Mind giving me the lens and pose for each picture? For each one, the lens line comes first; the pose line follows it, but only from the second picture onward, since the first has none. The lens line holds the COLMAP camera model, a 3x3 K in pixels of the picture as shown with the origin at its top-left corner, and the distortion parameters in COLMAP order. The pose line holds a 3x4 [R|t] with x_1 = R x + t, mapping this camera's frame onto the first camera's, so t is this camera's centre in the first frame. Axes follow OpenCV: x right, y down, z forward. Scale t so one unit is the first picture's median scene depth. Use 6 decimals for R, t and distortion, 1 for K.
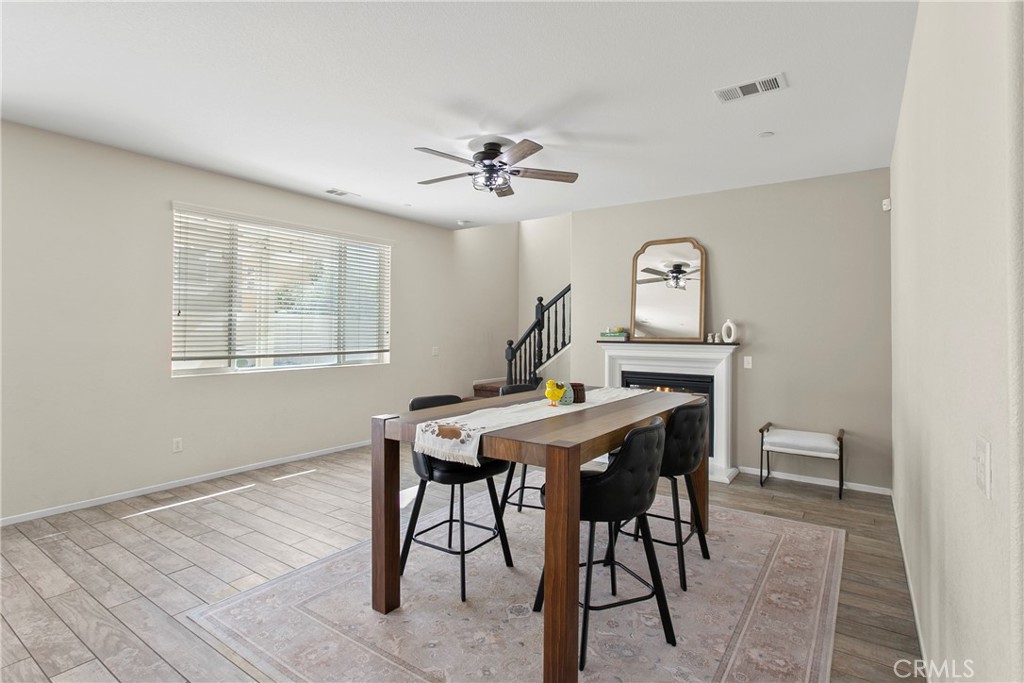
lens RADIAL K [[510.1, 0, 511.9], [0, 510.1, 337.0], [0, 0, 1]] dist [-0.006619, 0.001349]
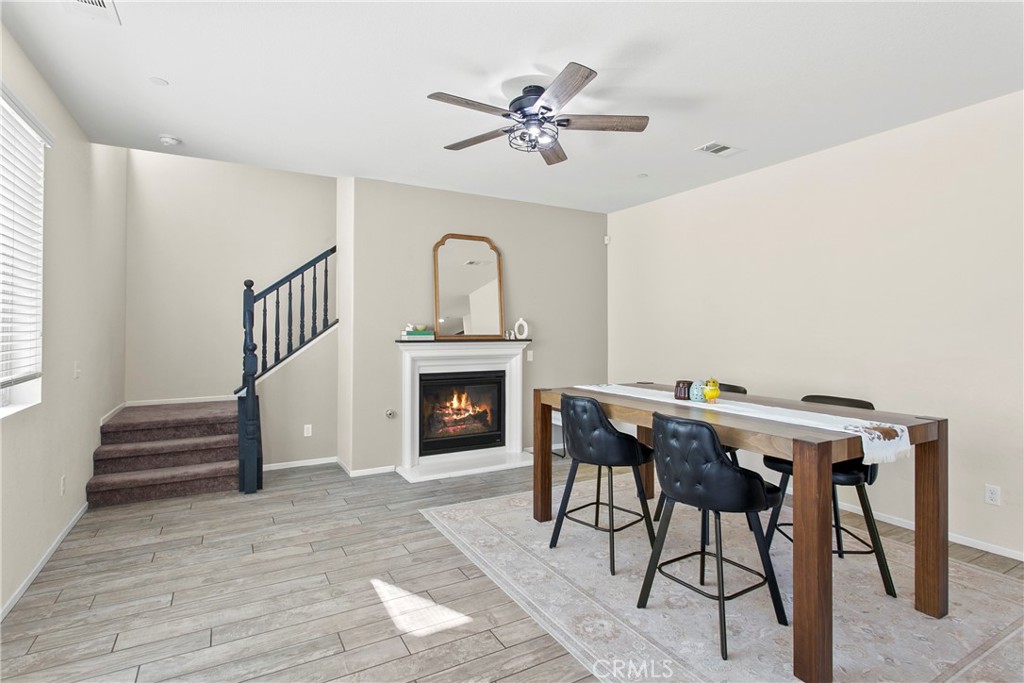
lens RADIAL K [[510.1, 0, 506.8], [0, 510.1, 334.0], [0, 0, 1]] dist [-0.006619, 0.001349]
pose [[0.450540, -0.013455, 0.892655, -0.564025], [0.011836, 0.999889, 0.009097, -0.010044], [-0.892678, 0.006467, 0.450649, 0.513604]]
